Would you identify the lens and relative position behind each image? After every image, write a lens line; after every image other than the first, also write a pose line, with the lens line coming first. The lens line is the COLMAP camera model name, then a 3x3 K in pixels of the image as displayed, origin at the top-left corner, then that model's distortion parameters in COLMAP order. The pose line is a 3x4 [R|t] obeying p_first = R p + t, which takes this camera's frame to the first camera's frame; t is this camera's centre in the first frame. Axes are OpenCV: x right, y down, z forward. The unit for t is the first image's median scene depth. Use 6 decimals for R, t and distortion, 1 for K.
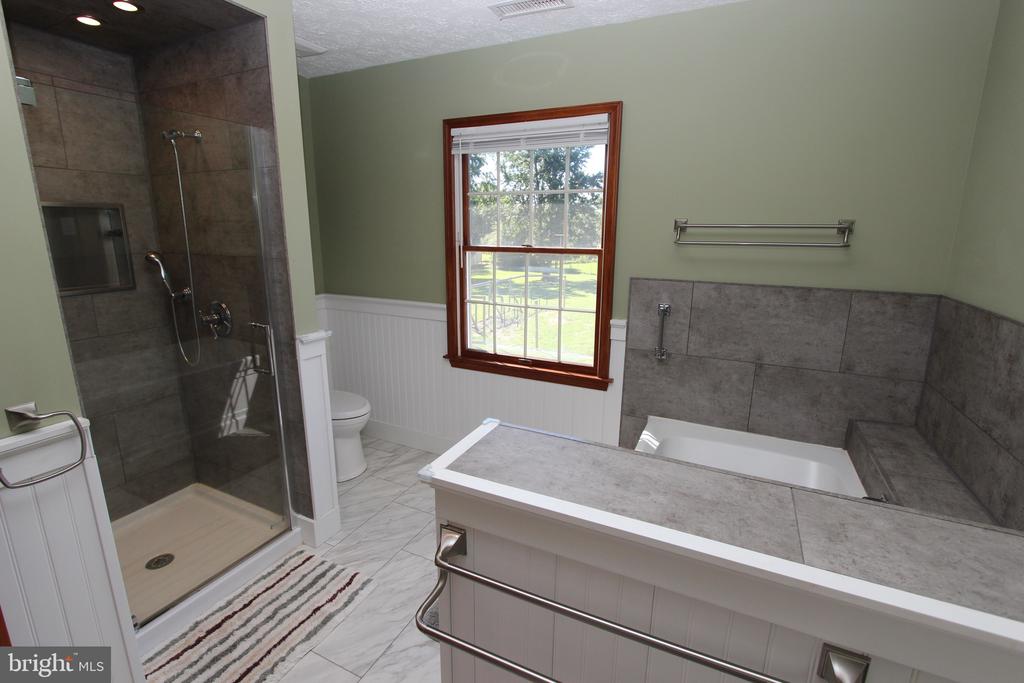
lens RADIAL K [[475.1, 0, 515.4], [0, 475.1, 329.5], [0, 0, 1]] dist [-0.002447, -0.000200]
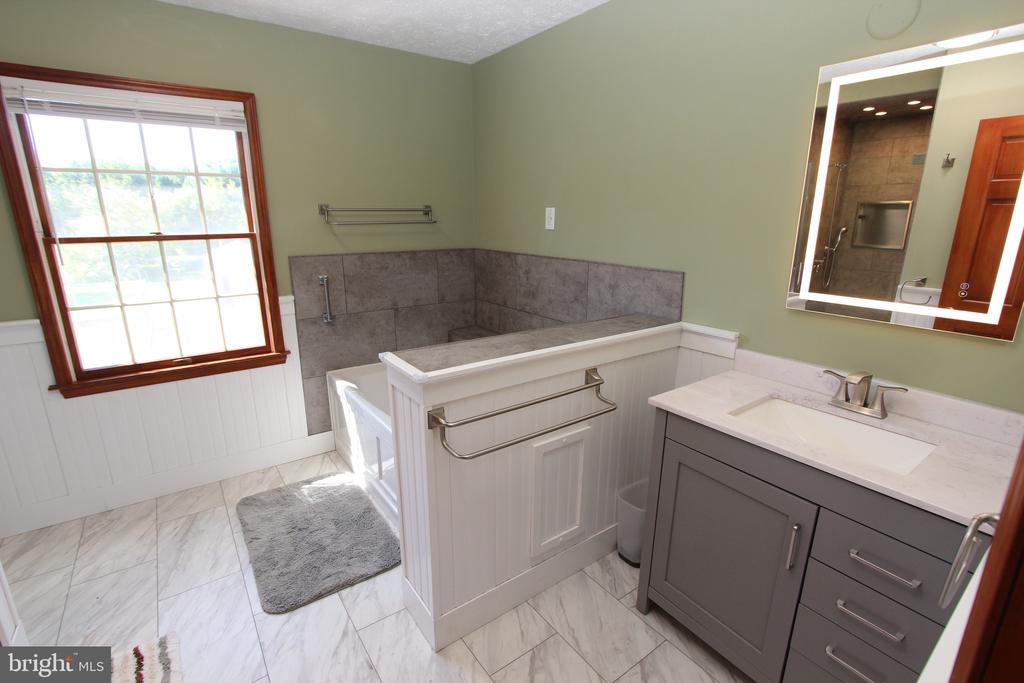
lens RADIAL K [[477.8, 0, 506.9], [0, 477.8, 340.5], [0, 0, 1]] dist [-0.010986, 0.000107]
pose [[0.489603, -0.232305, 0.840431, -0.516085], [0.188383, 0.969274, 0.158174, 0.002132], [-0.851352, 0.080880, 0.518322, -0.005273]]
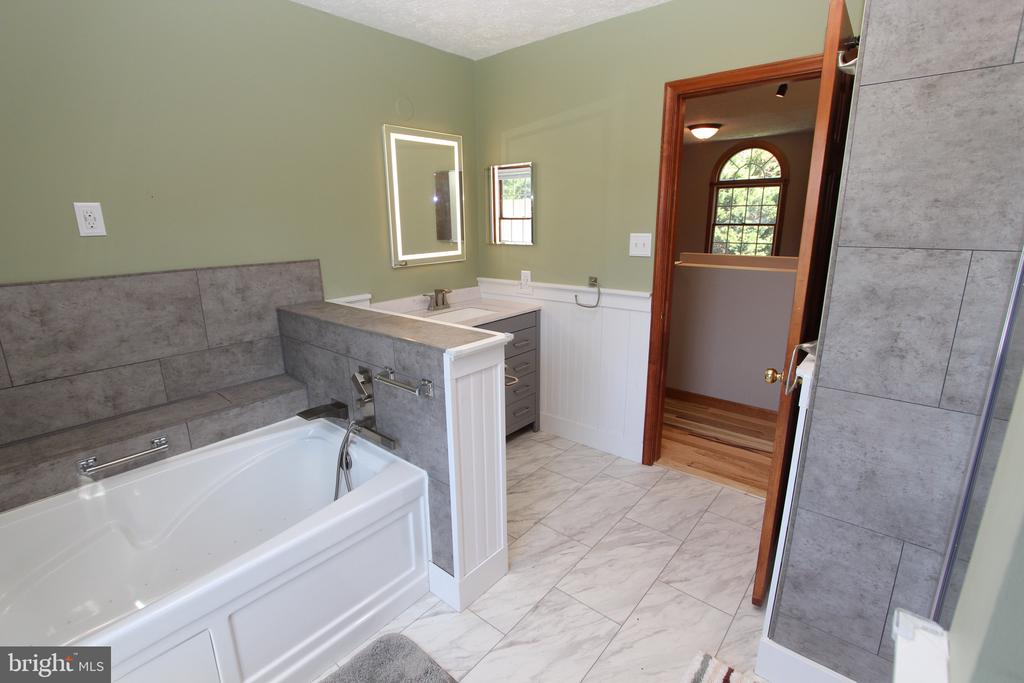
lens RADIAL K [[477.8, 0, 506.9], [0, 477.8, 340.5], [0, 0, 1]] dist [-0.010986, 0.000107]
pose [[-0.965317, -0.055138, 0.255192, -0.266048], [0.065377, 0.895254, 0.440734, -0.198880], [-0.252762, 0.442132, -0.860599, 1.059666]]
